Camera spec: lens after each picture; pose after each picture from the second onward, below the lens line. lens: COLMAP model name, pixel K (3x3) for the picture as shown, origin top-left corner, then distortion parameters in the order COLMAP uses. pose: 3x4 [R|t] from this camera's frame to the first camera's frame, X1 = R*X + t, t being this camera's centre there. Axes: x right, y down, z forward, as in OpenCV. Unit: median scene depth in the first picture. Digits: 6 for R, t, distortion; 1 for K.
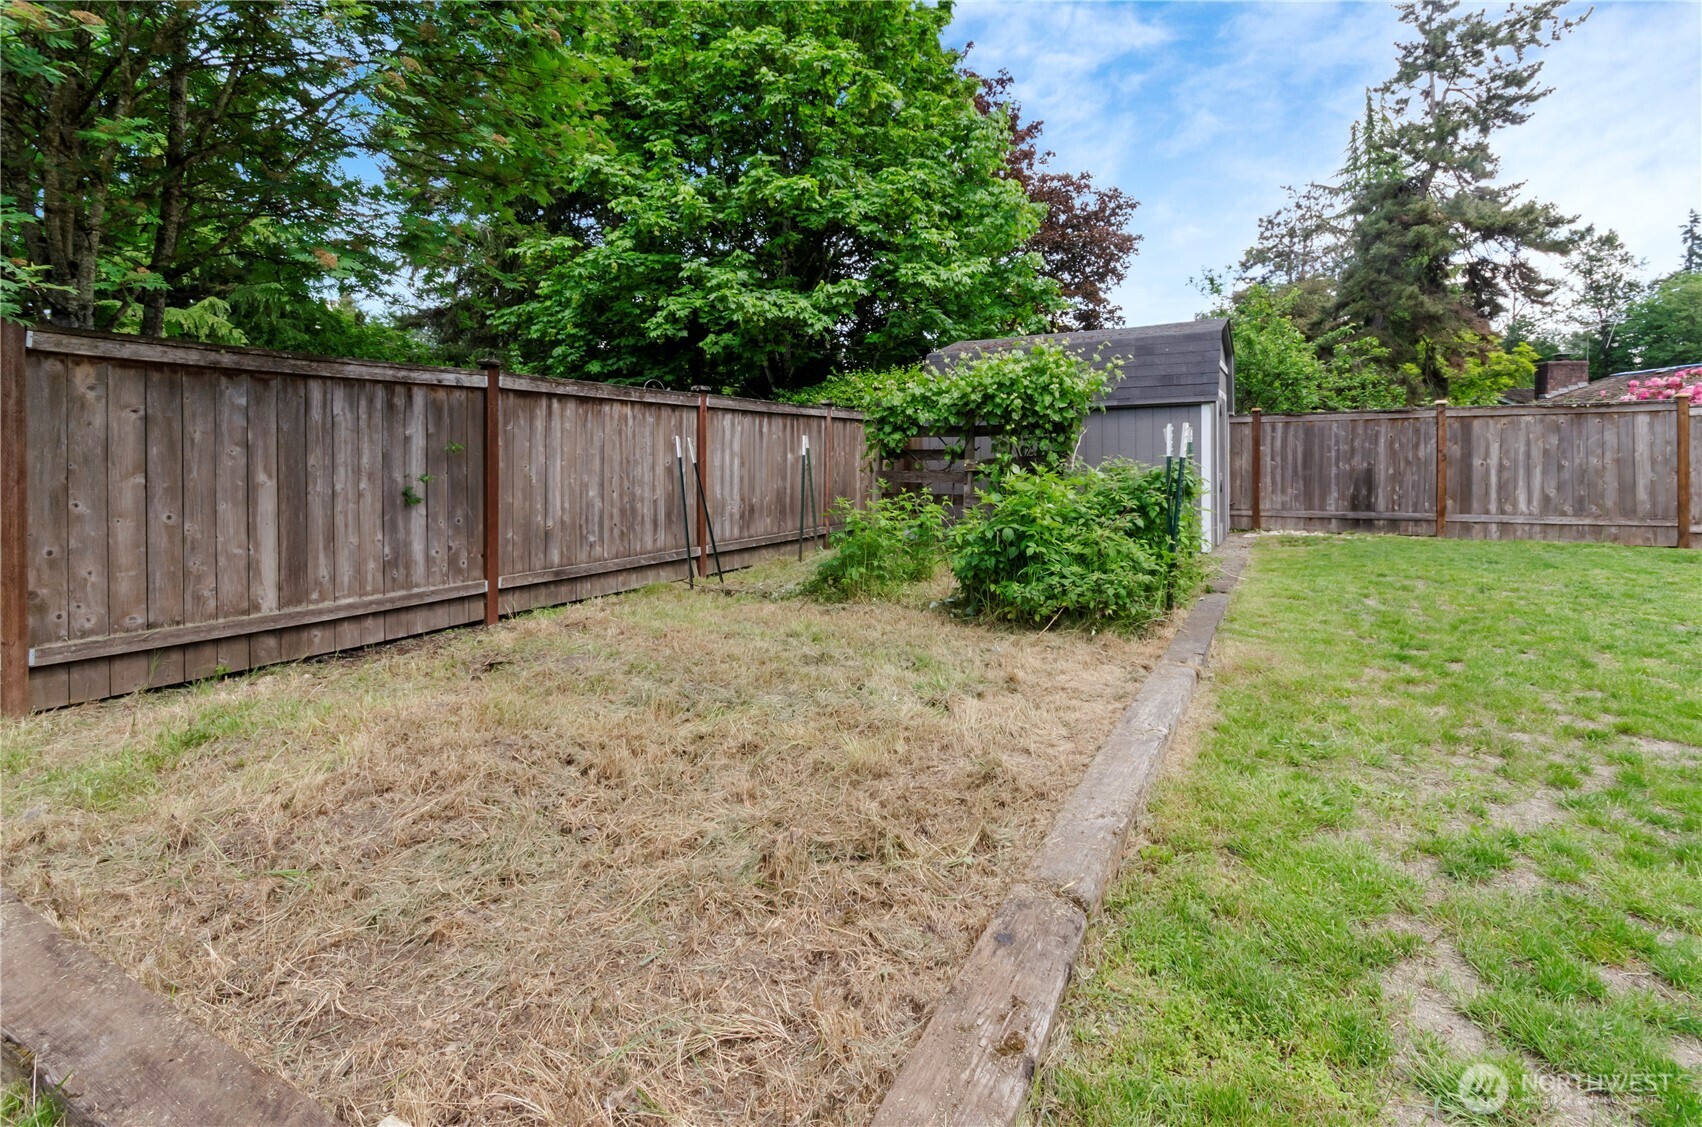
lens RADIAL K [[767.2, 0, 862.1], [0, 767.2, 476.7], [0, 0, 1]] dist [0.002977, -0.000090]
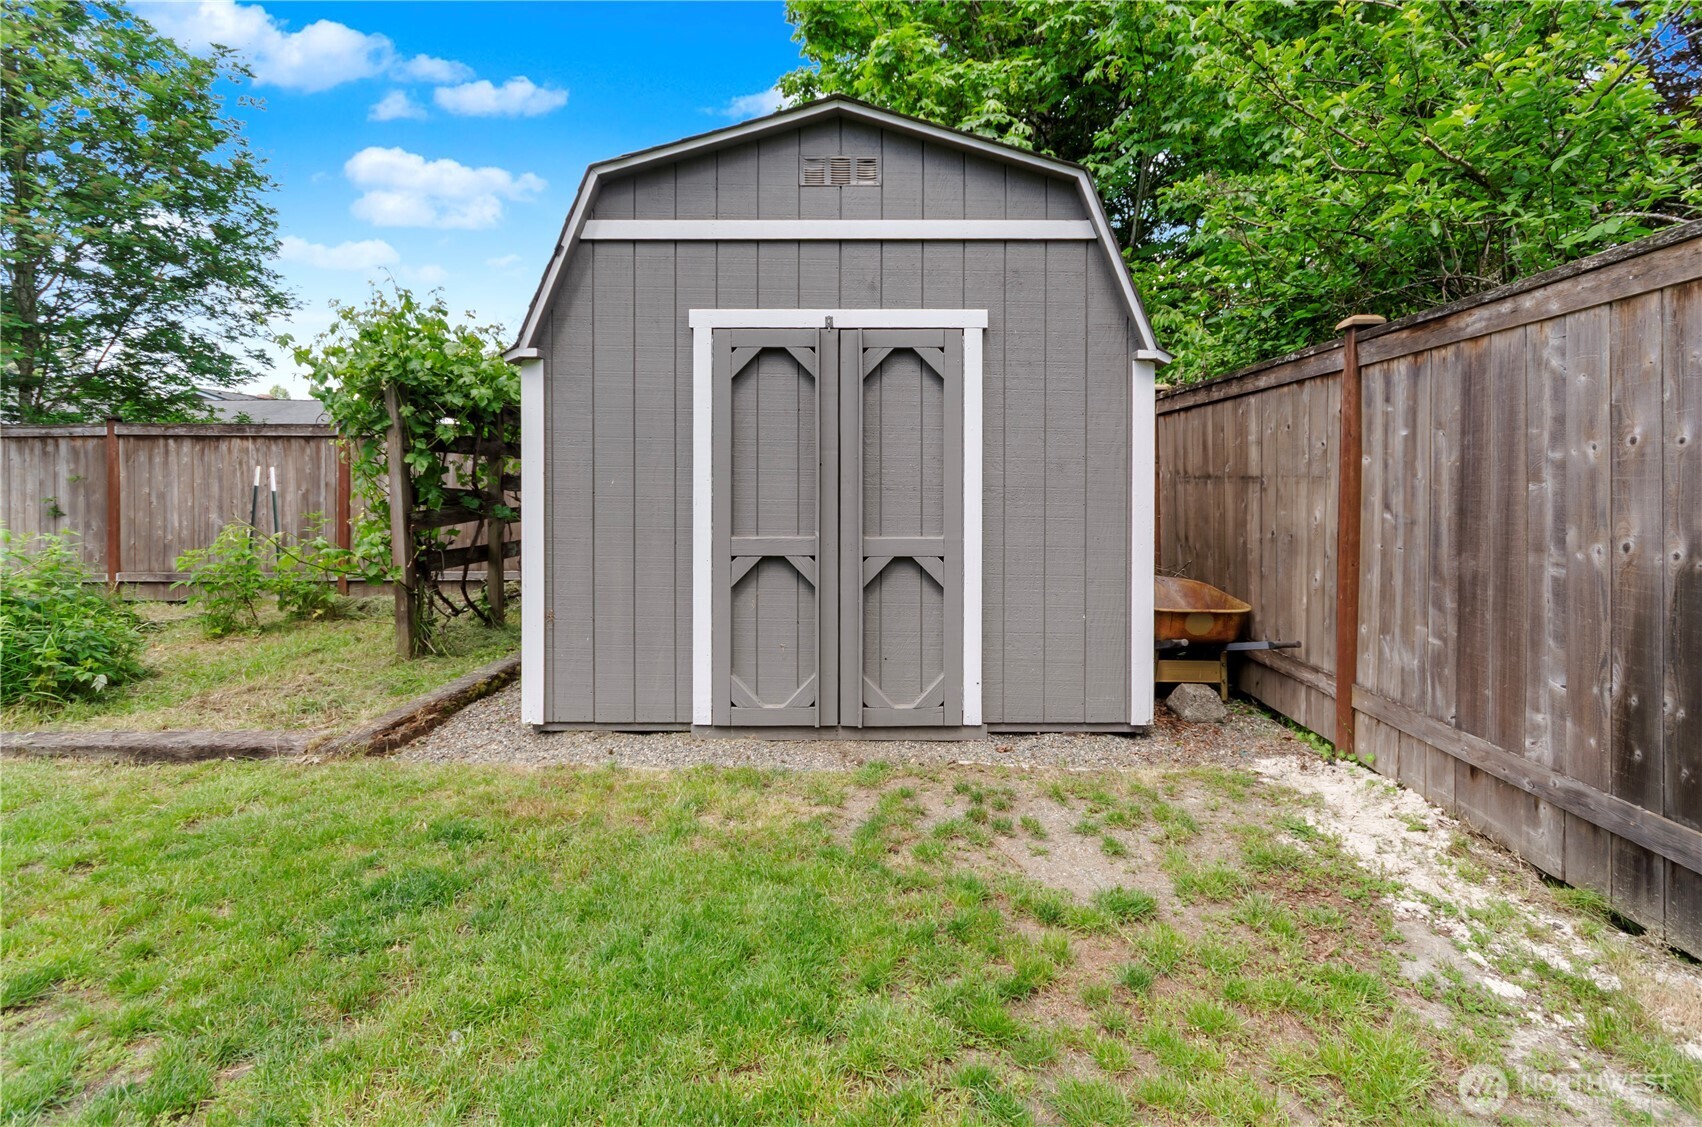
lens RADIAL K [[767.2, 0, 862.1], [0, 767.2, 476.7], [0, 0, 1]] dist [0.002977, -0.000090]
pose [[0.501272, 0.000656, -0.865289, 1.307367], [-0.018999, 0.999767, -0.010248, -0.048994], [0.865081, 0.021577, 0.501168, 1.385059]]
